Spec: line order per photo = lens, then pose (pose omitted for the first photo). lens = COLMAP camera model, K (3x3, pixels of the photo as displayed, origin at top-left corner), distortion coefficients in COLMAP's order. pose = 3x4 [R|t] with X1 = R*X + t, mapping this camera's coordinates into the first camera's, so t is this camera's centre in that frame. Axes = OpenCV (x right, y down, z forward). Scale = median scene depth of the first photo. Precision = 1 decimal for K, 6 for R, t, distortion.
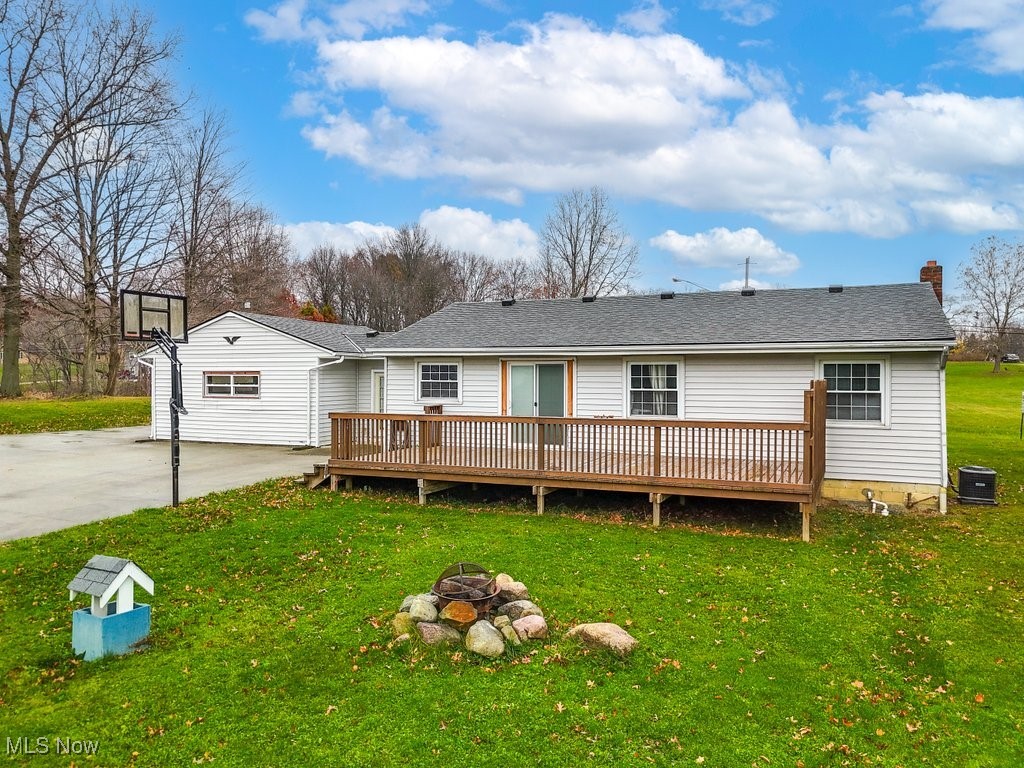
lens RADIAL K [[760.4, 0, 512.0], [0, 760.4, 384.0], [0, 0, 1]] dist [0.070679, -0.064834]
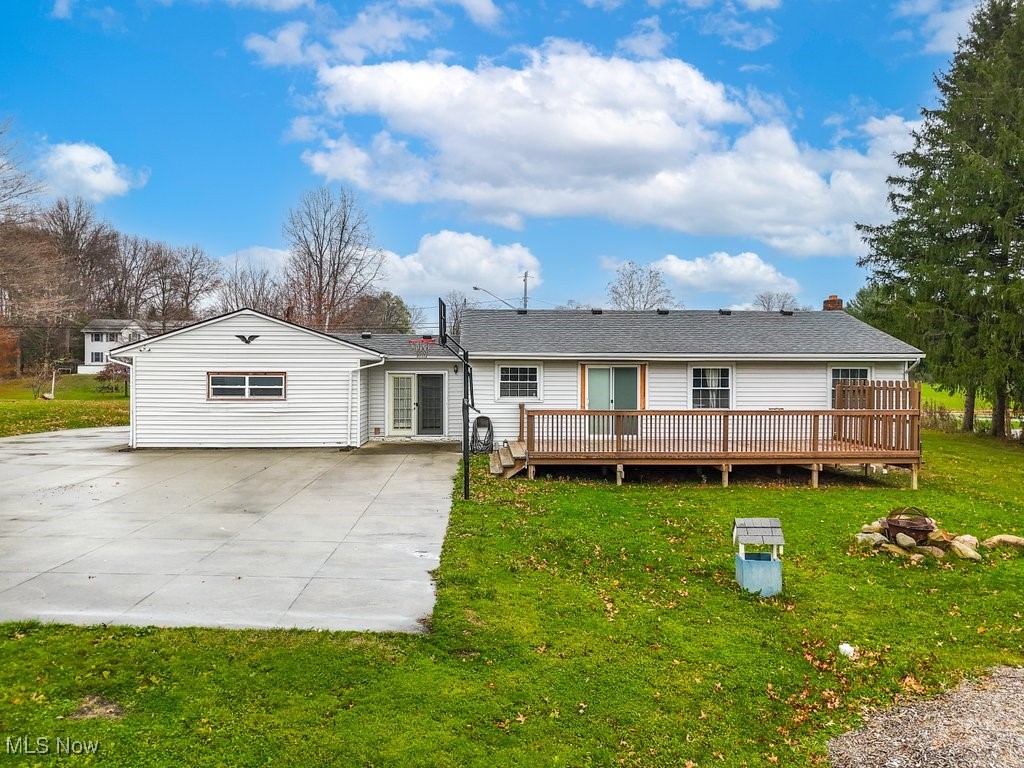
lens RADIAL K [[760.4, 0, 512.0], [0, 760.4, 384.0], [0, 0, 1]] dist [0.070679, -0.064834]
pose [[0.898949, -0.003862, 0.438036, -0.627379], [0.003453, 0.999993, 0.001729, -0.002814], [-0.438040, -0.000041, 0.898956, 0.004008]]
